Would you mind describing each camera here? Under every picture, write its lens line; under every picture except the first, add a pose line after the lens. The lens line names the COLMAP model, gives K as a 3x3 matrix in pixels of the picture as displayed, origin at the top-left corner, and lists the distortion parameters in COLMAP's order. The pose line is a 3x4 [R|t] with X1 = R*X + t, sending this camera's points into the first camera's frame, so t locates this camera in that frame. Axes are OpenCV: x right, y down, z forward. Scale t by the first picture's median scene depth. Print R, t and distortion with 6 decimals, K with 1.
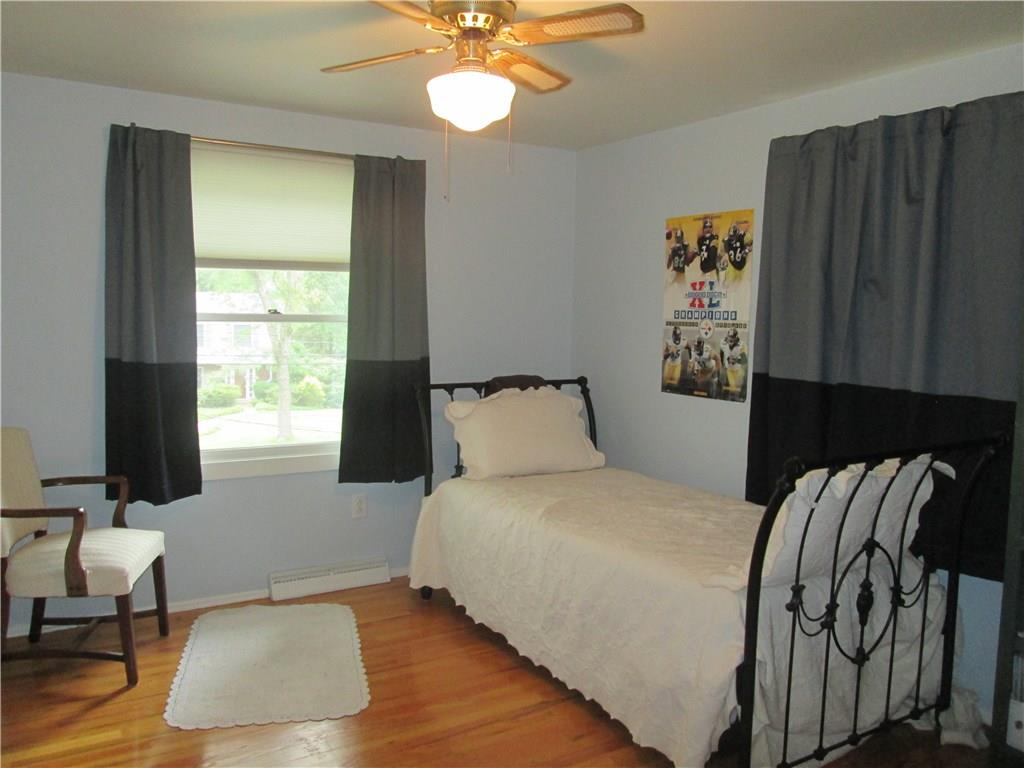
lens RADIAL K [[849.7, 0, 515.0], [0, 849.7, 381.8], [0, 0, 1]] dist [-0.030145, 0.009438]
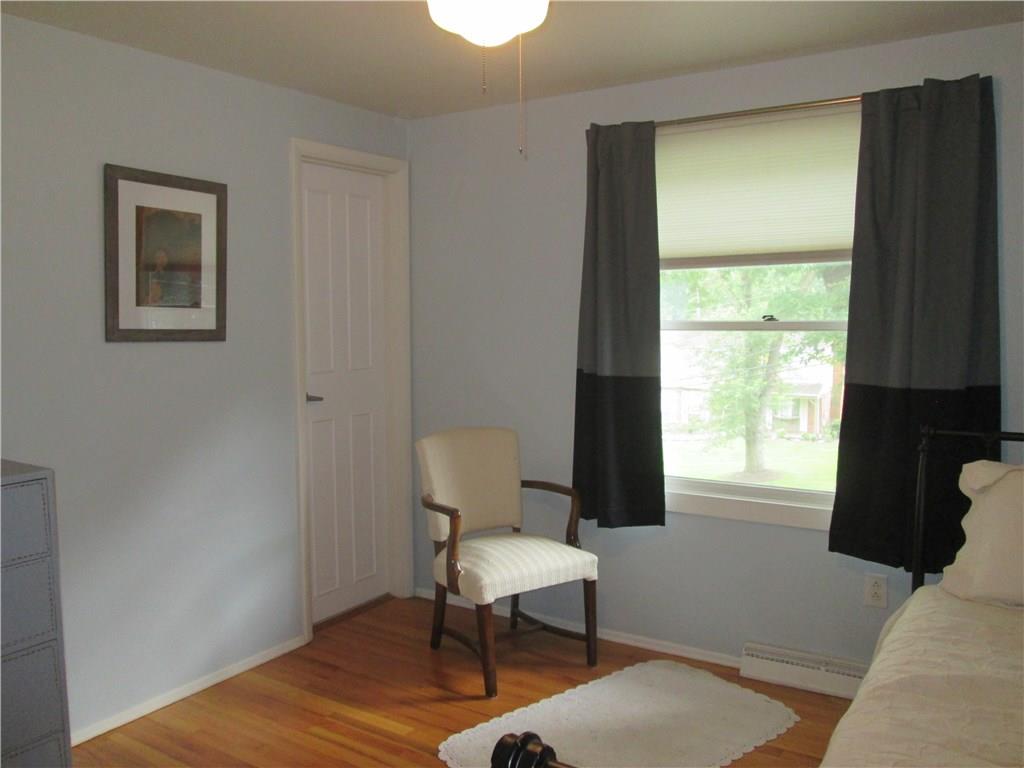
lens RADIAL K [[849.7, 0, 513.5], [0, 849.7, 386.3], [0, 0, 1]] dist [-0.030145, 0.009438]
pose [[0.423732, 0.051059, -0.904347, 0.357184], [-0.059475, 0.997824, 0.028469, -0.028805], [0.903833, 0.041723, 0.425847, 0.472671]]
